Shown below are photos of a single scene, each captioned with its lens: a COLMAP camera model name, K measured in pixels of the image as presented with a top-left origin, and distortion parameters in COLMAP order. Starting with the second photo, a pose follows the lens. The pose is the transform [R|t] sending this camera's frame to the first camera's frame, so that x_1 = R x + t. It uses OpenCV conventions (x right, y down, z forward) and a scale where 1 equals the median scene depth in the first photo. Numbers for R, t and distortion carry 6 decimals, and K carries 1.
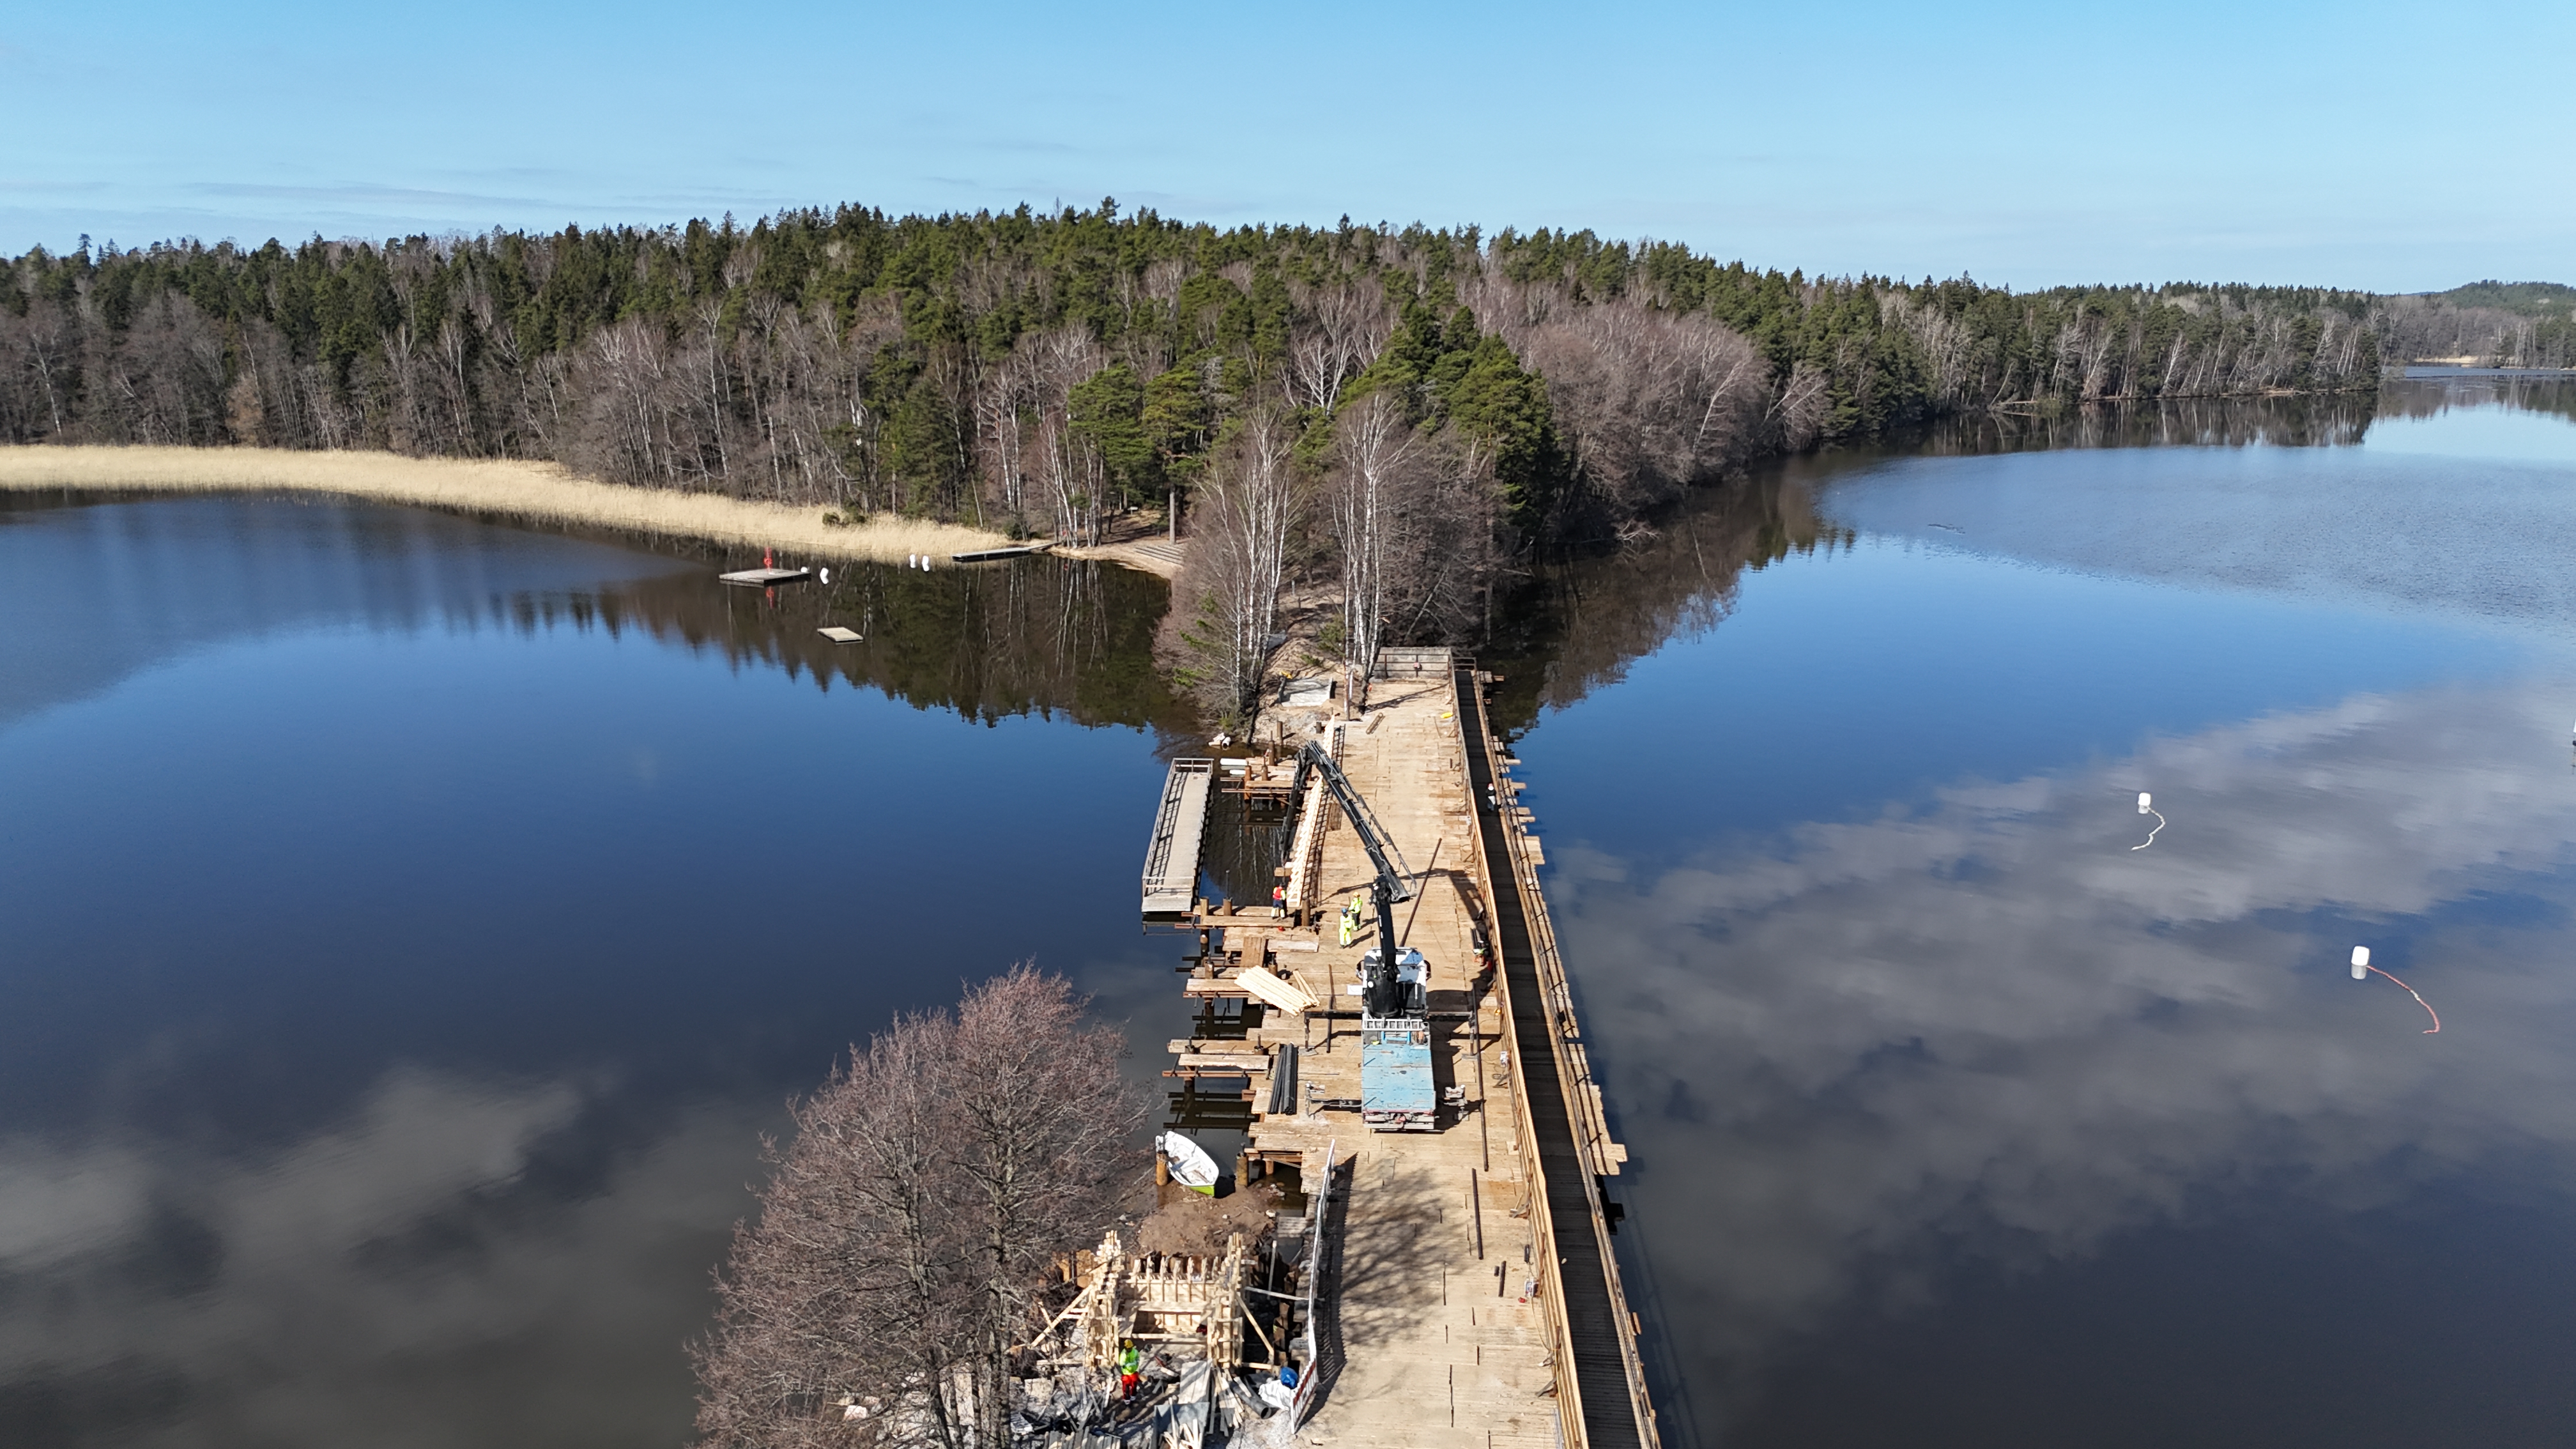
lens RADIAL K [[1841.7, 0, 1288.0], [0, 1841.7, 724.5], [0, 0, 1]] dist [0.105444, -0.139418]
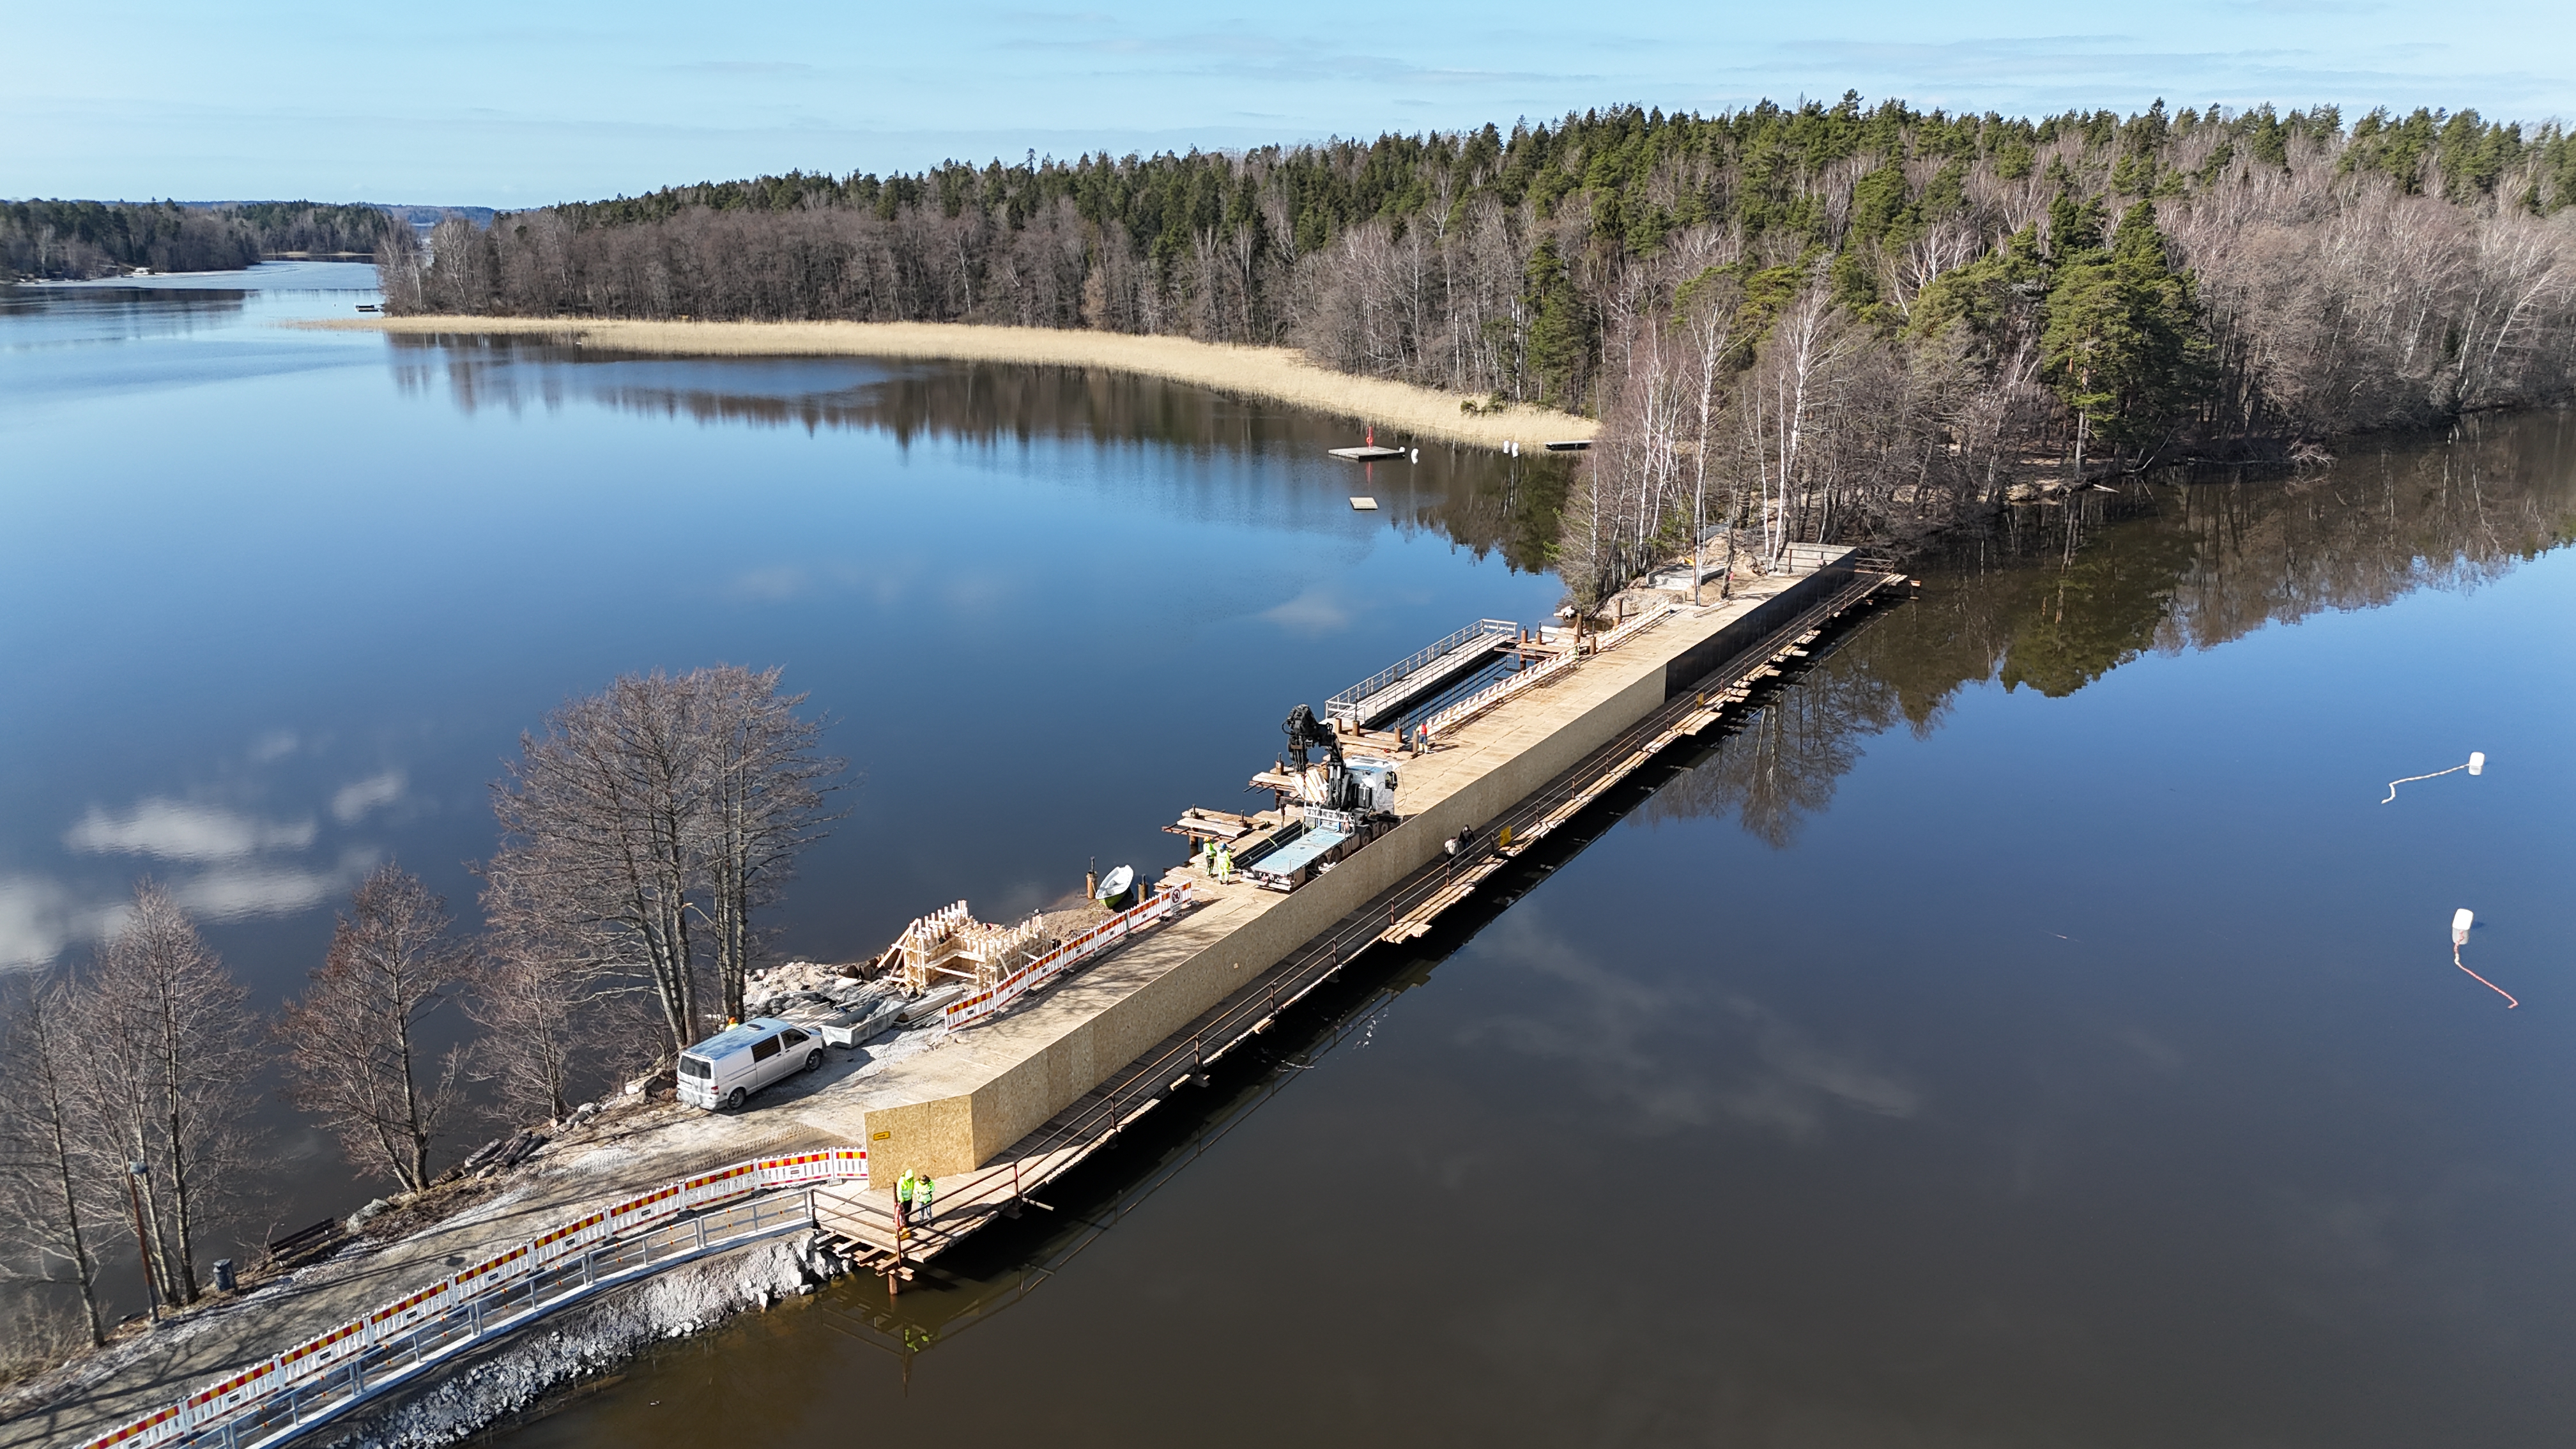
lens RADIAL K [[1841.7, 0, 1288.0], [0, 1841.7, 724.5], [0, 0, 1]] dist [0.105444, -0.139418]
pose [[0.899107, 0.117232, -0.421738, 0.083804], [-0.095357, 0.992787, 0.072675, 0.003070], [0.427216, -0.025127, 0.903801, -0.015874]]
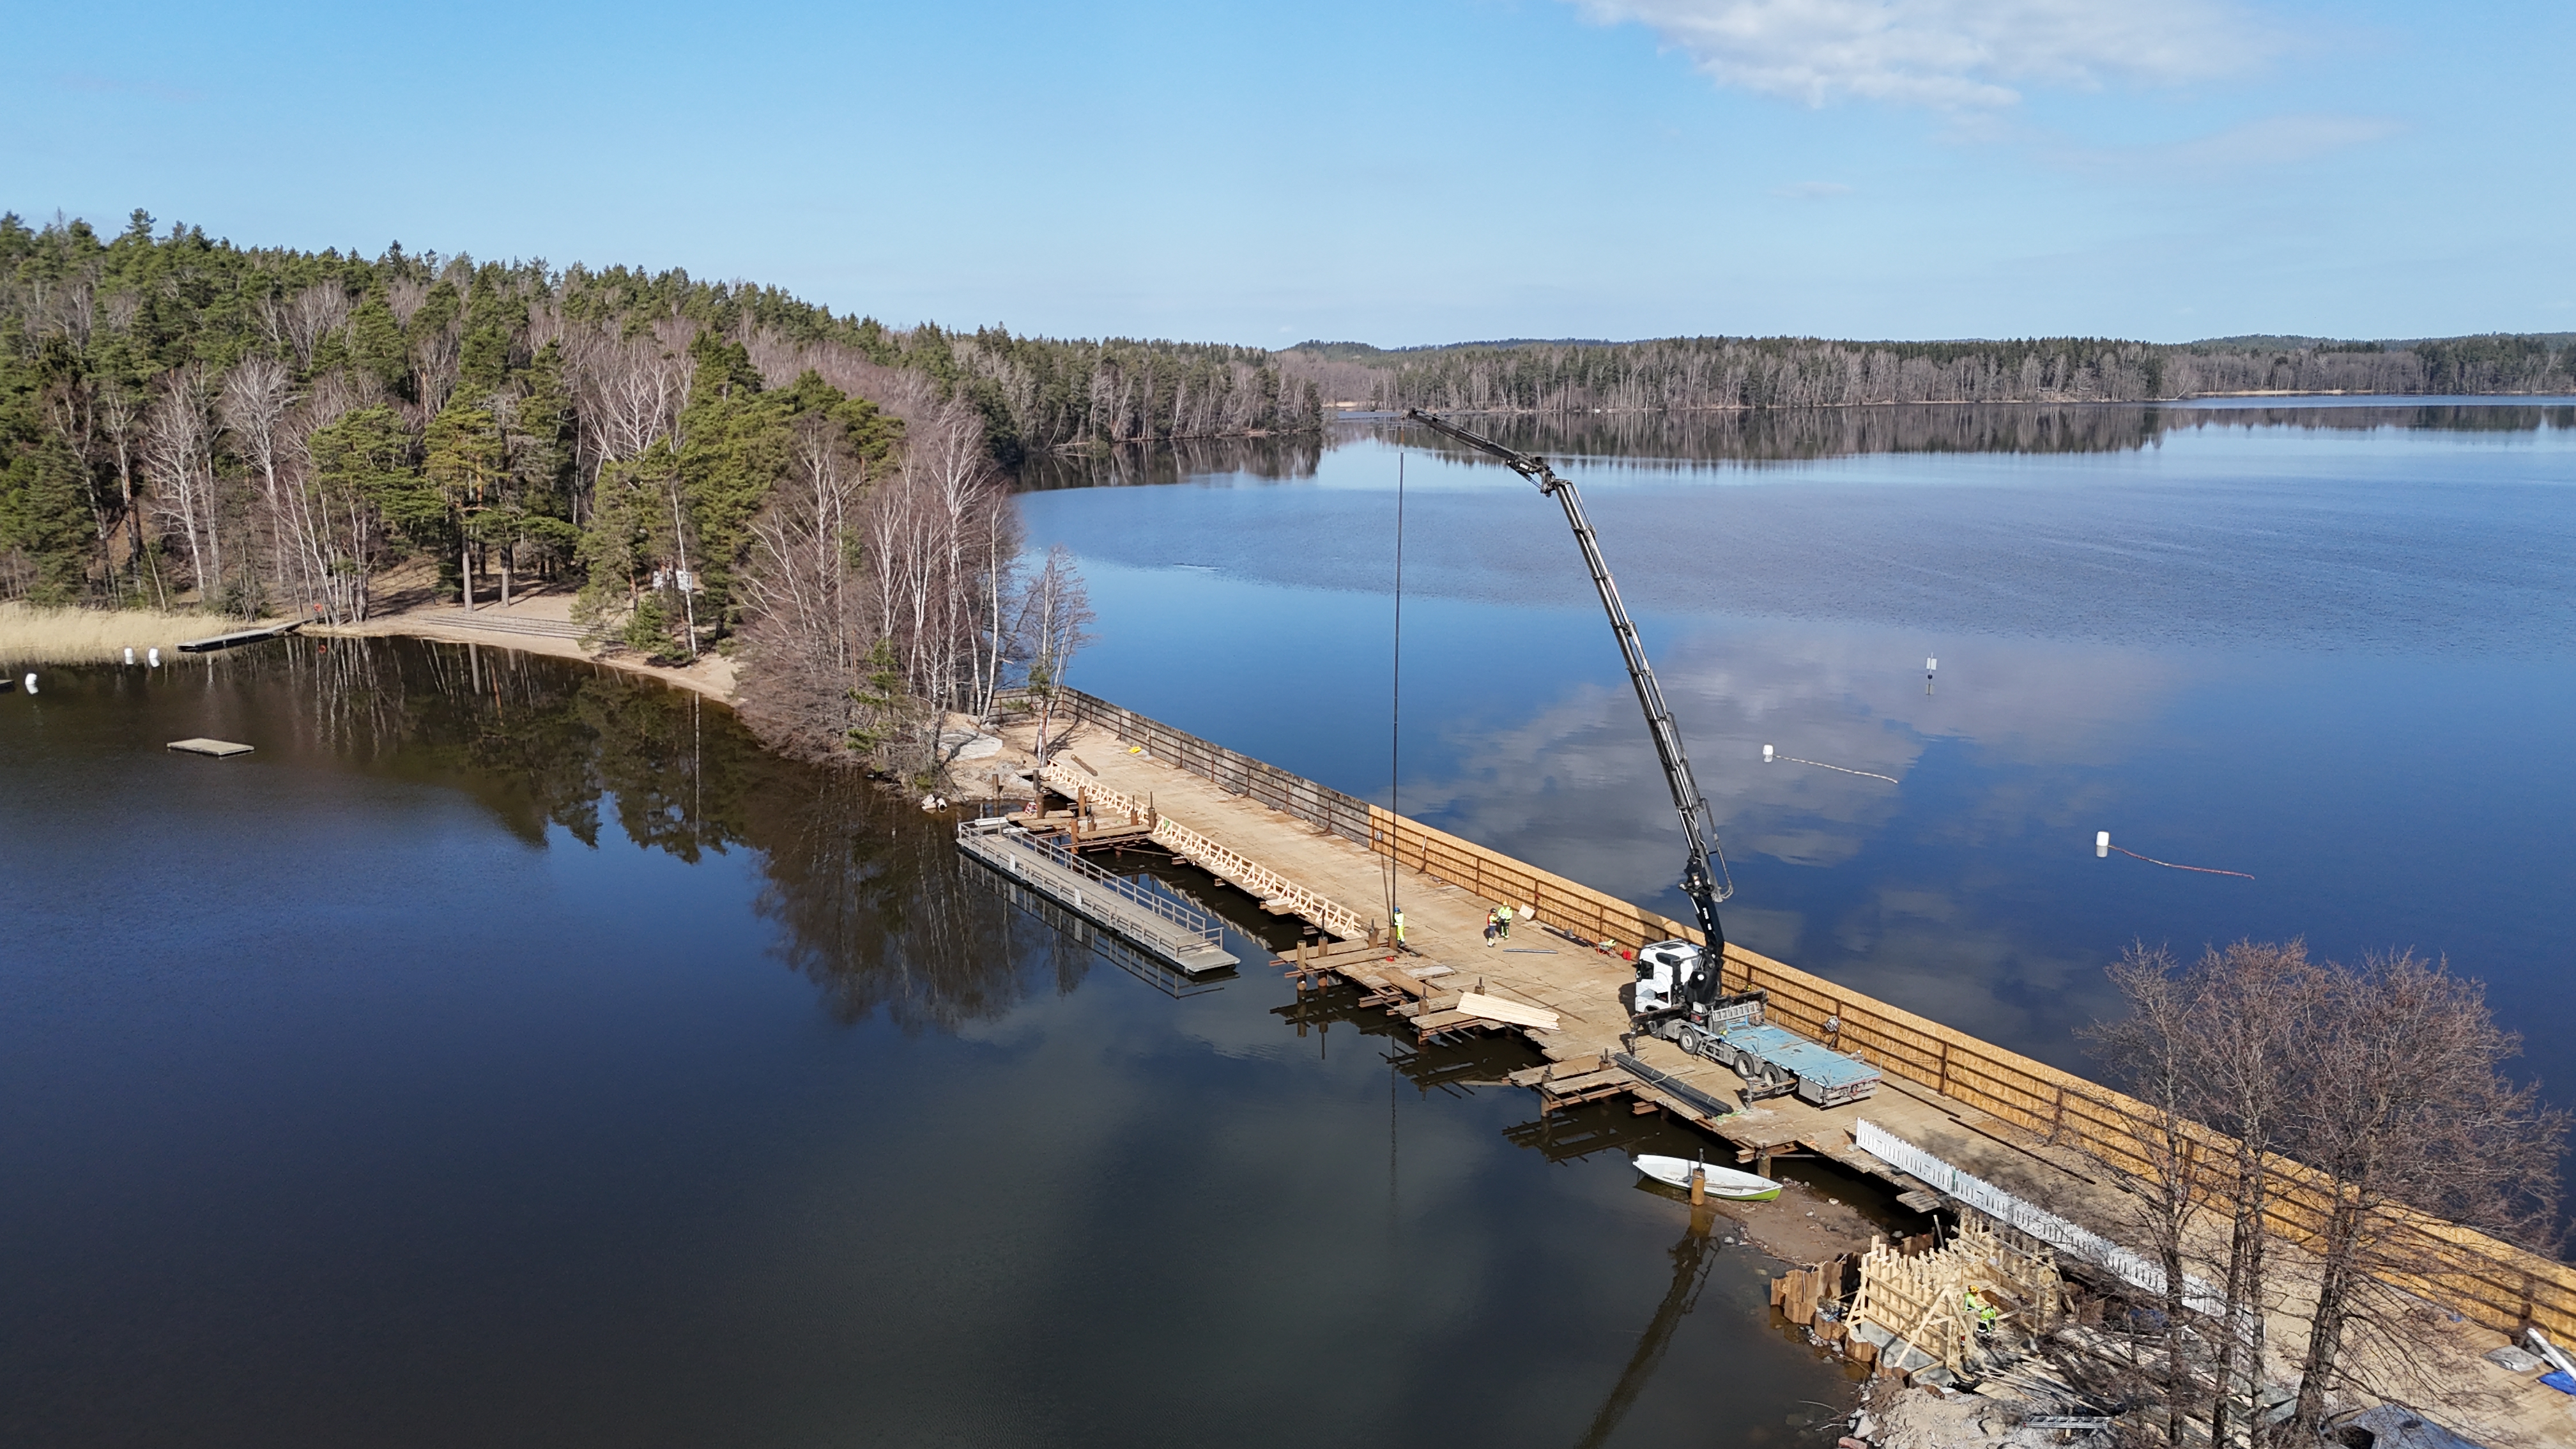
lens RADIAL K [[1841.7, 0, 1288.0], [0, 1841.7, 724.5], [0, 0, 1]] dist [0.105444, -0.139418]
pose [[0.852443, -0.100638, 0.513042, -0.105256], [0.113737, 0.993493, 0.005905, -0.004552], [-0.510299, 0.053318, 0.858343, 0.037419]]
